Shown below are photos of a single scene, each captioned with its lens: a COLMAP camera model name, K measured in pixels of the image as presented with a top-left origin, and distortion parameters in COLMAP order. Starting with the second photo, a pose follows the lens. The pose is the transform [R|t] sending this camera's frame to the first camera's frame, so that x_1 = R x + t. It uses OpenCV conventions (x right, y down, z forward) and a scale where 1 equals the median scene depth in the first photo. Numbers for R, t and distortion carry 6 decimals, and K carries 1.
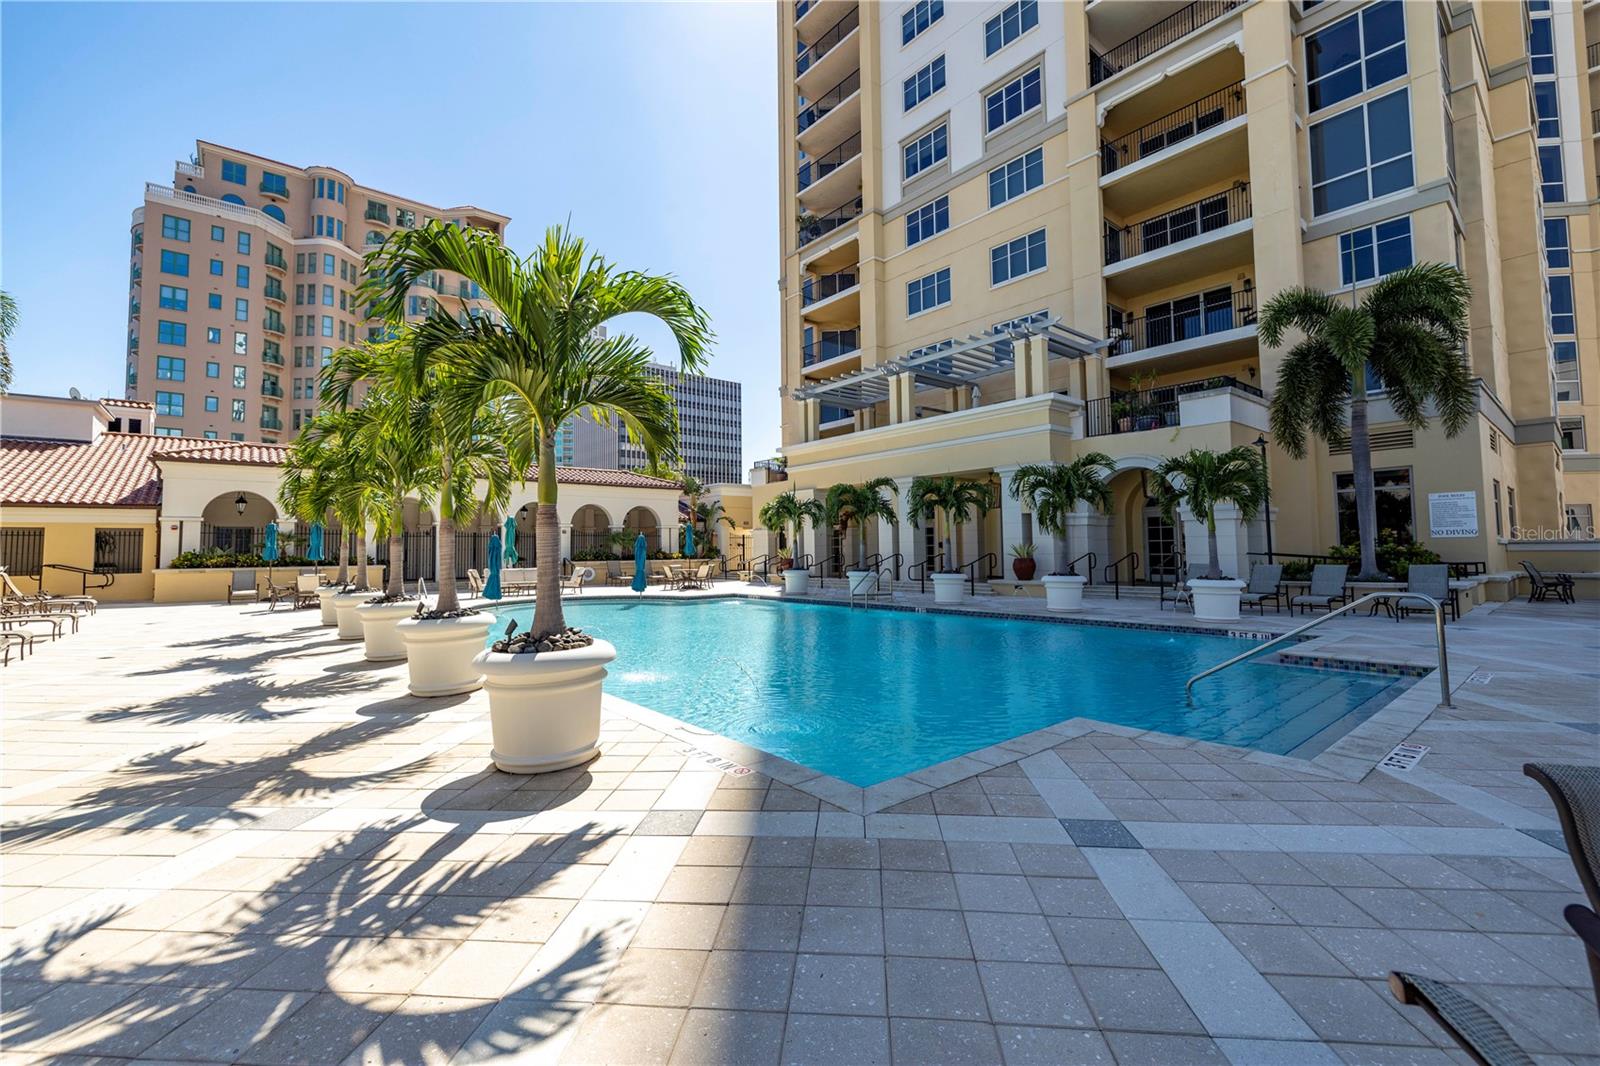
lens RADIAL K [[673.1, 0, 798.4], [0, 673.1, 511.6], [0, 0, 1]] dist [-0.001200, -0.001143]
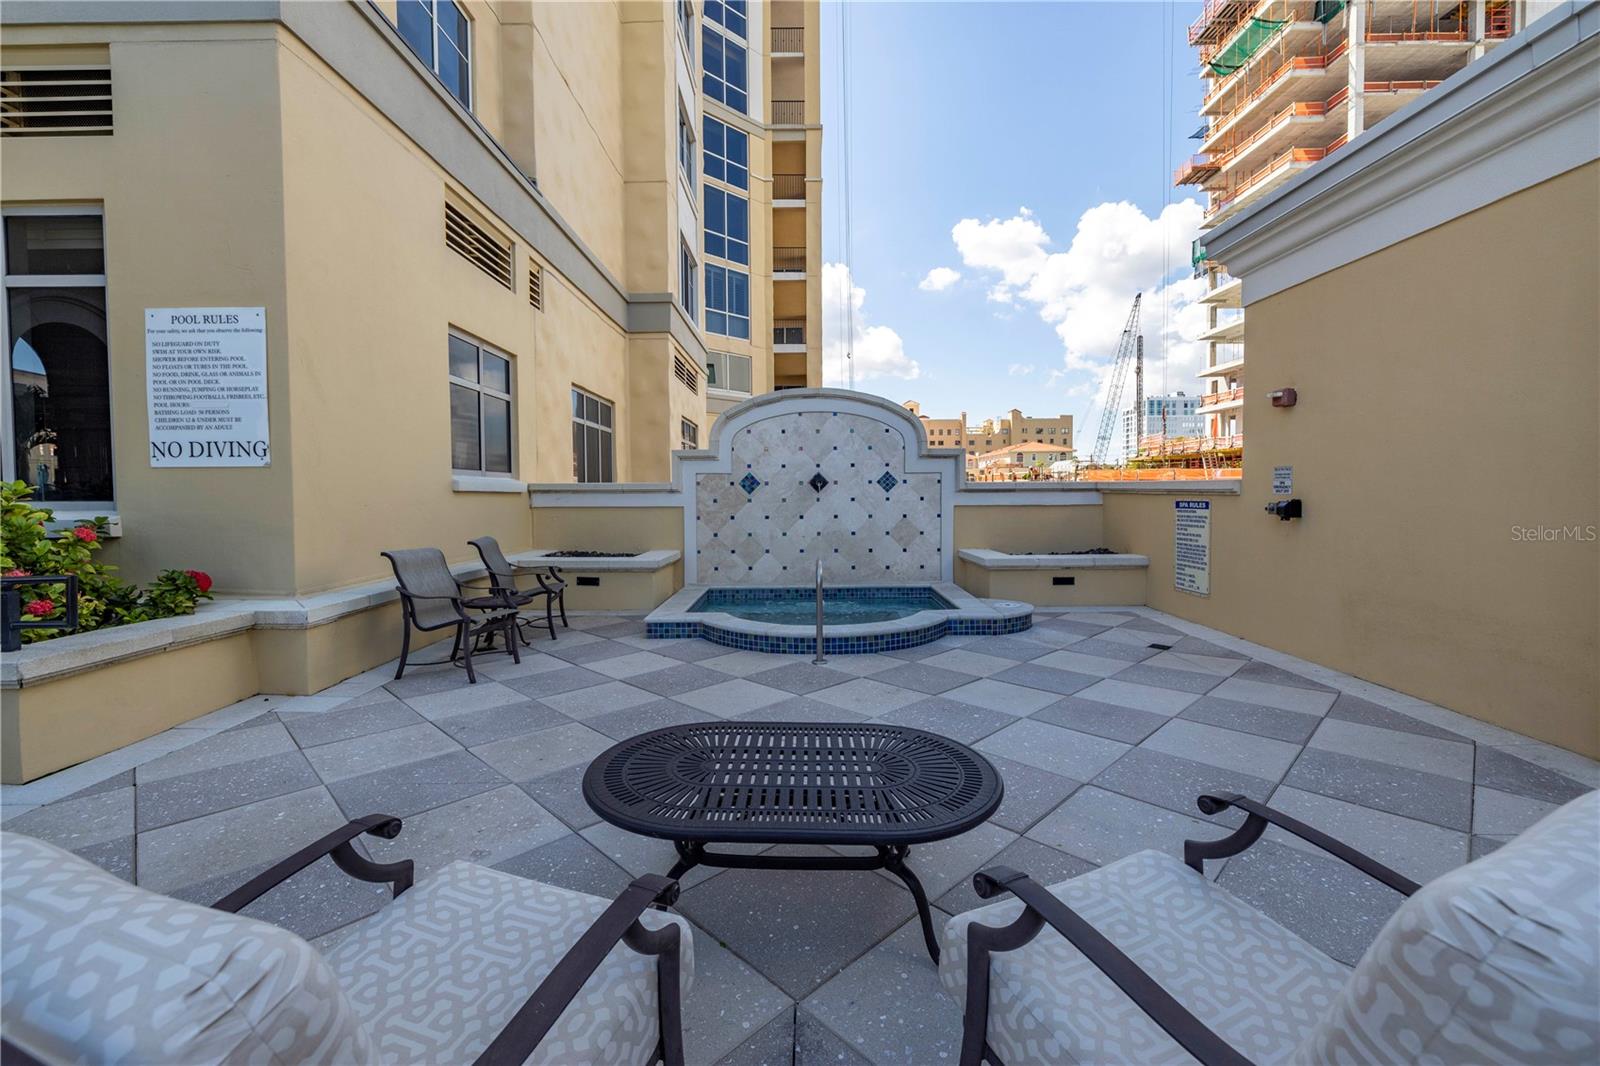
lens RADIAL K [[673.1, 0, 798.4], [0, 673.1, 511.6], [0, 0, 1]] dist [-0.001200, -0.001143]
pose [[0.641413, -0.014831, 0.767052, 0.205072], [-0.043823, 0.997472, 0.055931, 0.006703], [-0.765943, -0.069489, 0.639142, 0.140051]]
